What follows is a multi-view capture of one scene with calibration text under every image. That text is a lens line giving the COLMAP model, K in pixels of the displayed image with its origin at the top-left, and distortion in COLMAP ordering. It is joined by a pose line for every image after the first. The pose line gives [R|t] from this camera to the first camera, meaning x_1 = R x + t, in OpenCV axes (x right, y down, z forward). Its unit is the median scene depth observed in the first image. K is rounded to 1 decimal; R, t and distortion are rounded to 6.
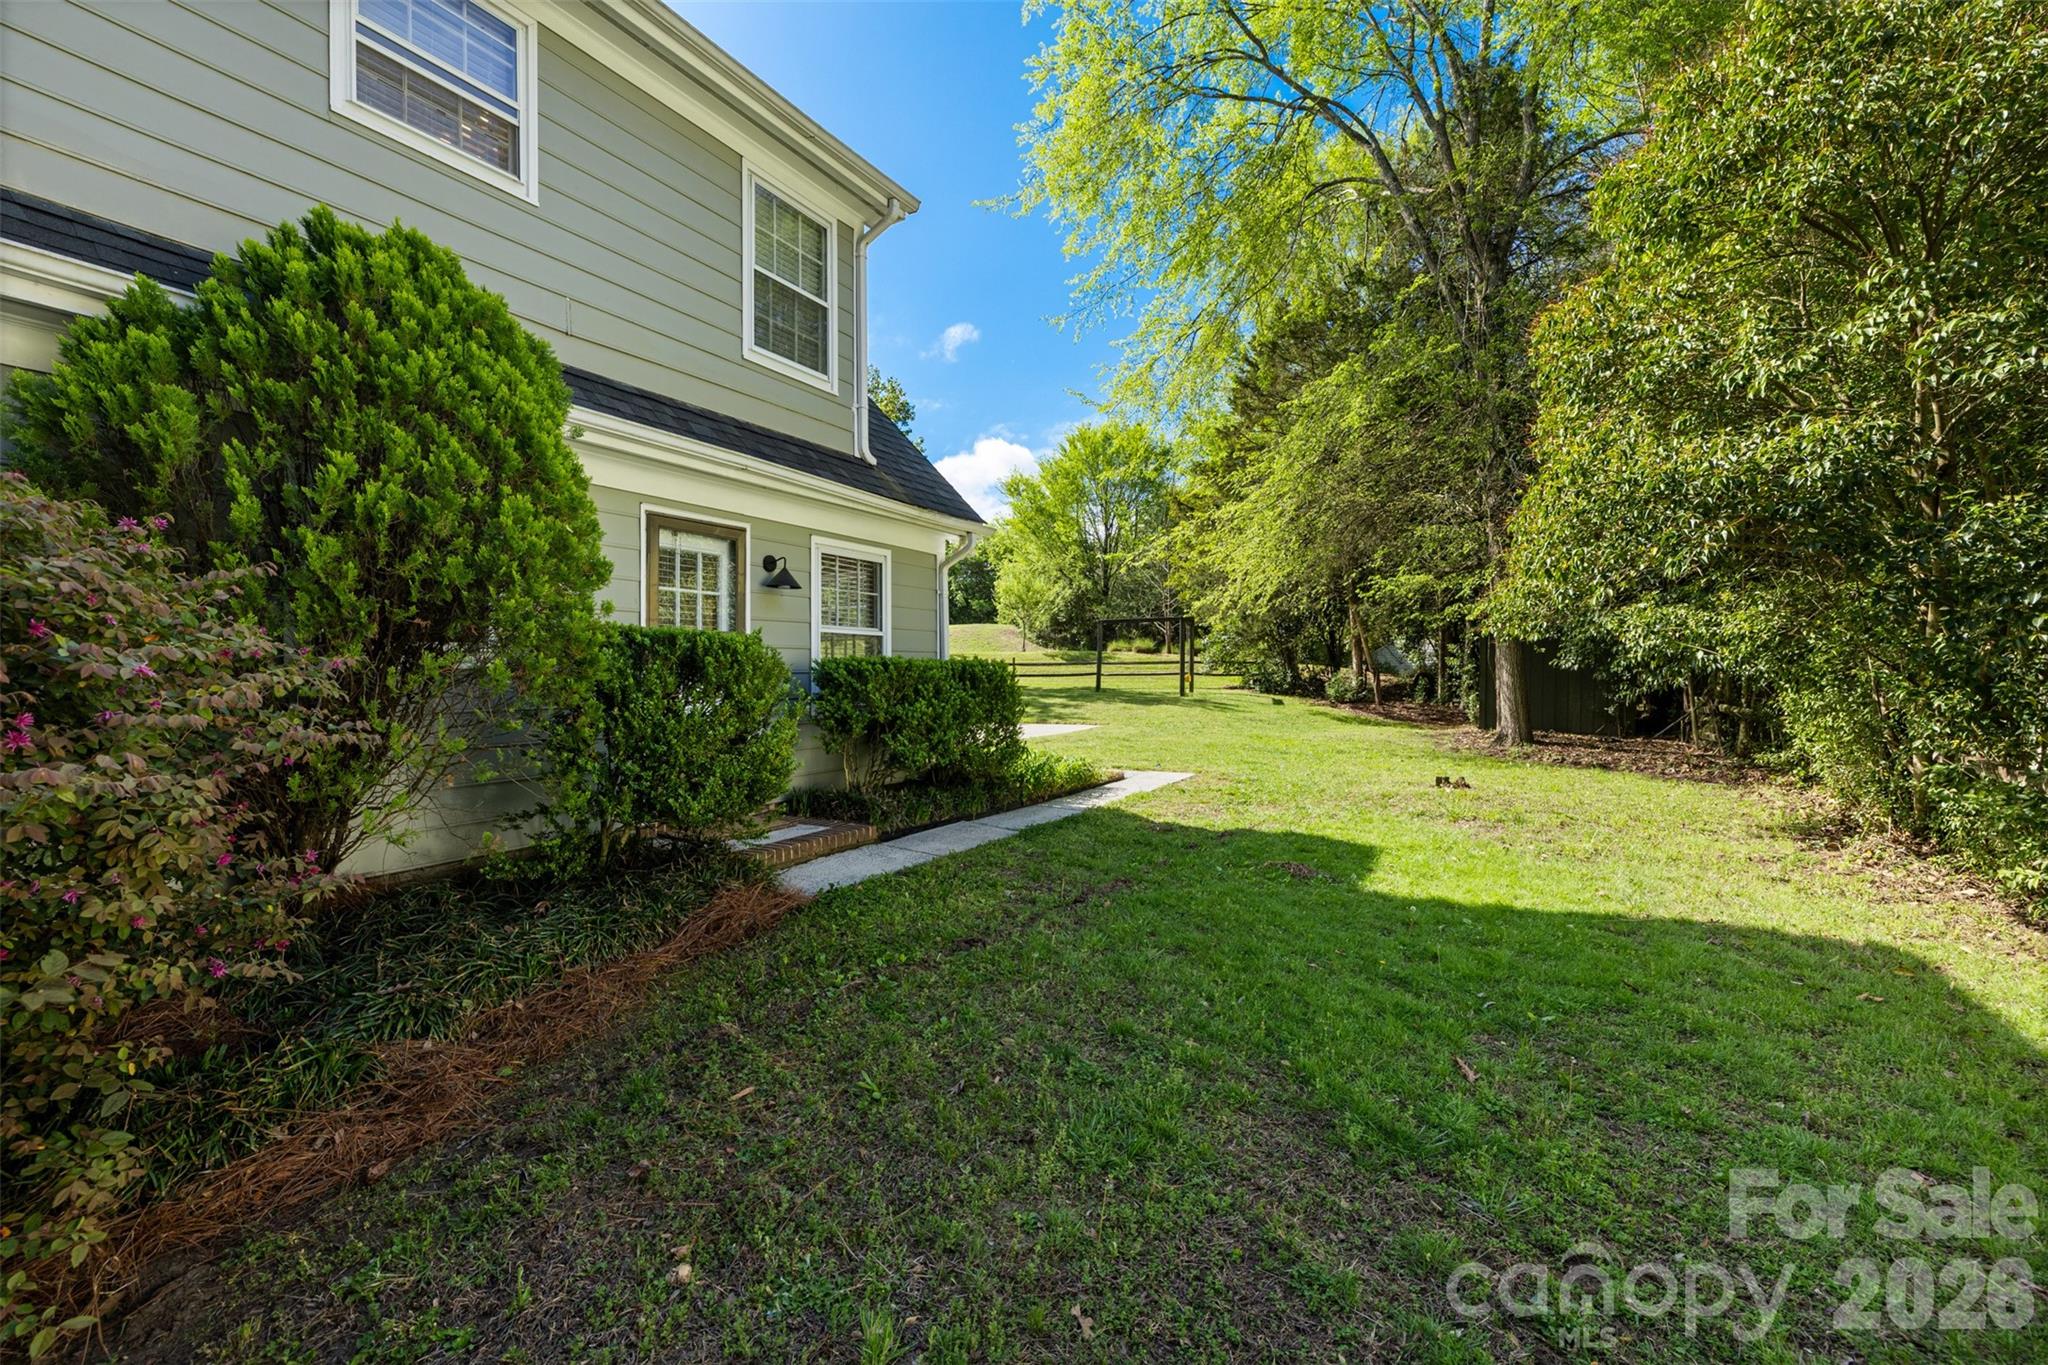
lens RADIAL K [[901.3, 0, 1023.6], [0, 901.3, 675.2], [0, 0, 1]] dist [-0.001914, -0.000561]
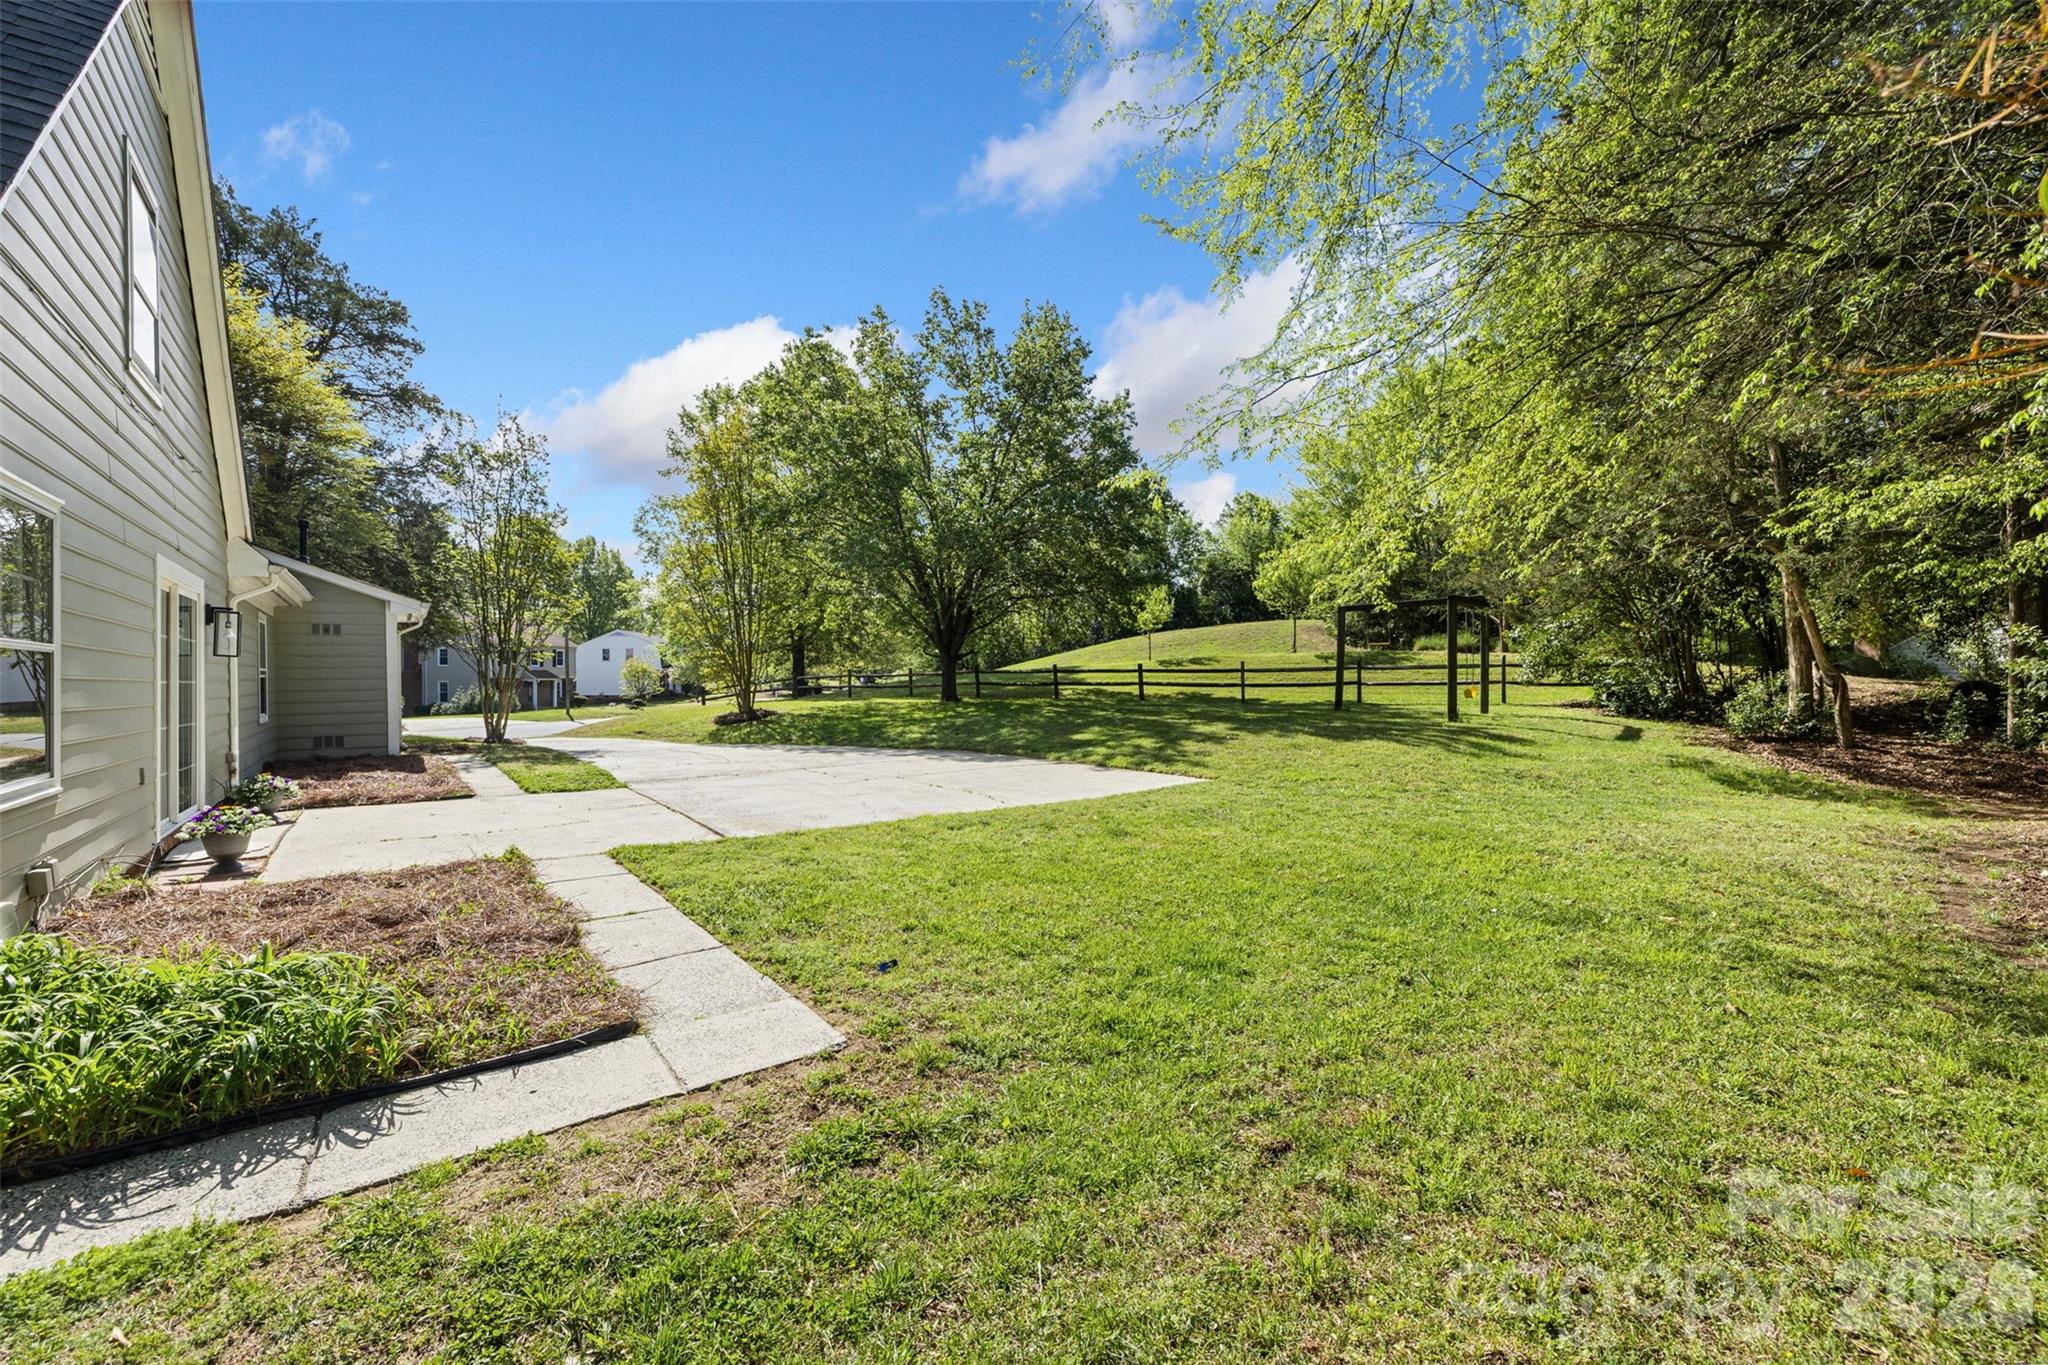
lens RADIAL K [[901.3, 0, 1025.2], [0, 901.3, 684.4], [0, 0, 1]] dist [-0.001914, -0.000561]
pose [[0.912741, -0.001455, -0.408536, 0.161247], [0.003554, 0.999984, 0.004380, -0.005310], [0.408523, -0.005450, 0.912732, 0.315114]]
